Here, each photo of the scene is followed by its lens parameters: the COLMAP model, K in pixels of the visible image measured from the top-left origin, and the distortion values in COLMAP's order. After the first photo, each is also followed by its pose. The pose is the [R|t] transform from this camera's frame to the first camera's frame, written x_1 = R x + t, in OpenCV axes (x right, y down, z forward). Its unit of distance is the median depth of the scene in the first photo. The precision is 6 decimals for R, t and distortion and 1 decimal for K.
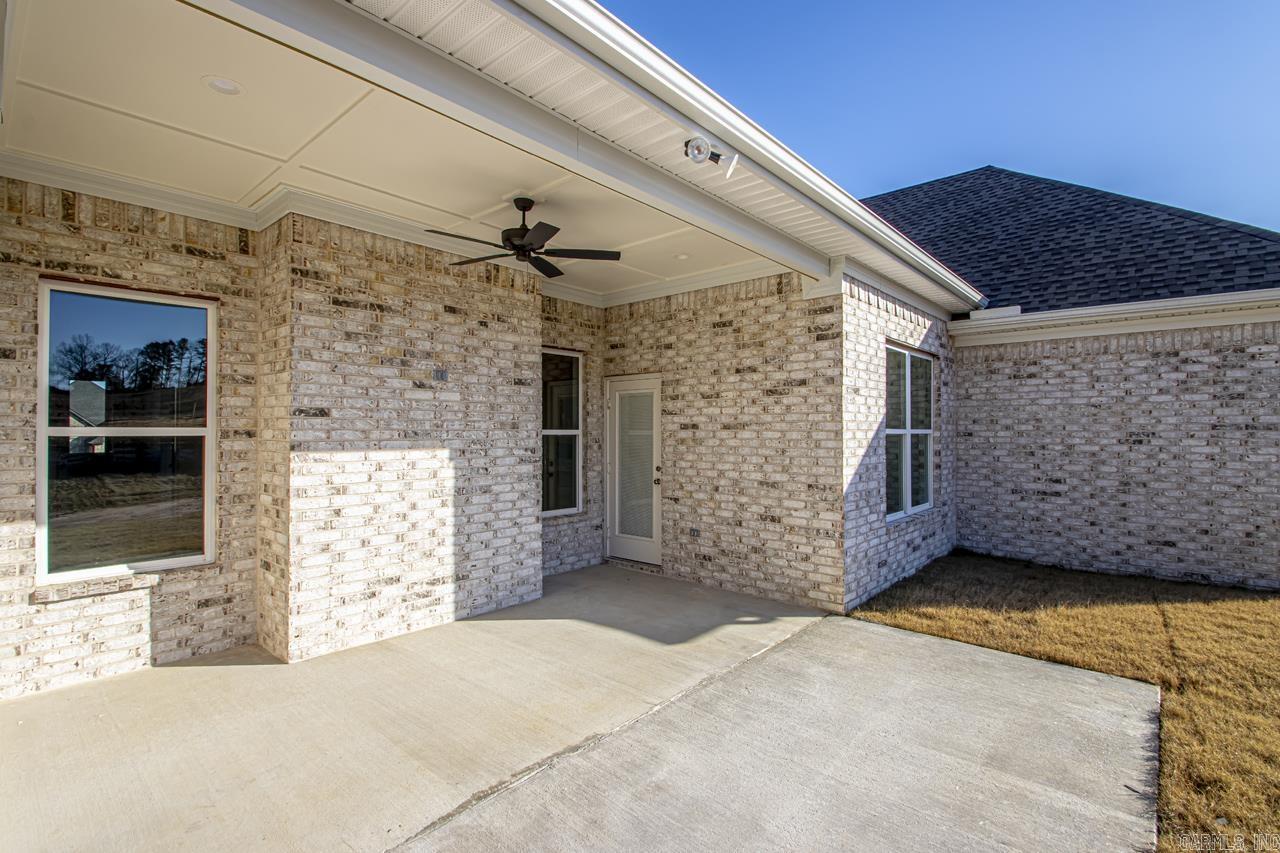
lens RADIAL K [[607.8, 0, 663.1], [0, 607.8, 422.6], [0, 0, 1]] dist [0.019366, -0.015243]
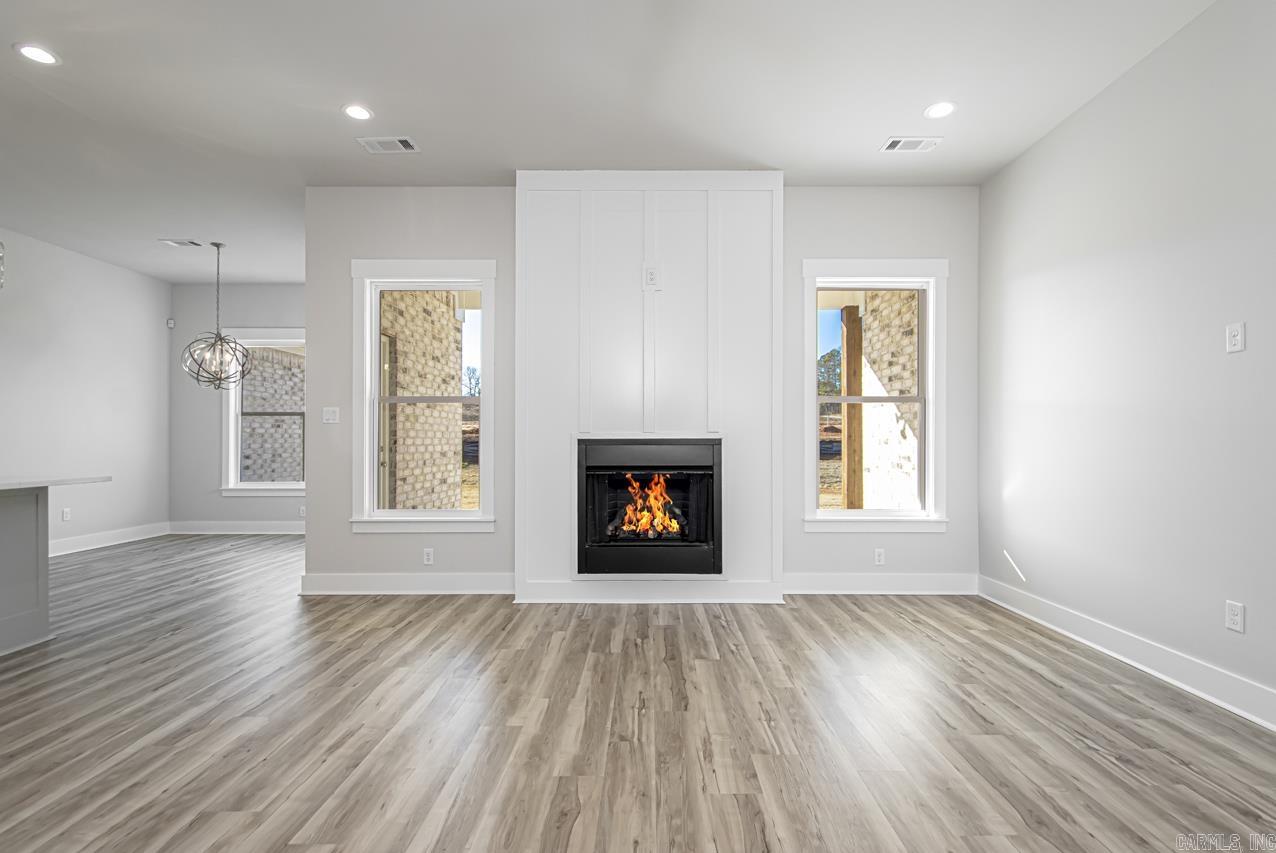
lens RADIAL K [[605.9, 0, 649.7], [0, 605.9, 458.1], [0, 0, 1]] dist [0.019366, -0.015243]
pose [[-0.633526, -0.024316, 0.773339, -1.166561], [-0.014864, 0.999704, 0.019256, 0.086162], [-0.773578, 0.000704, -0.633700, 1.605526]]
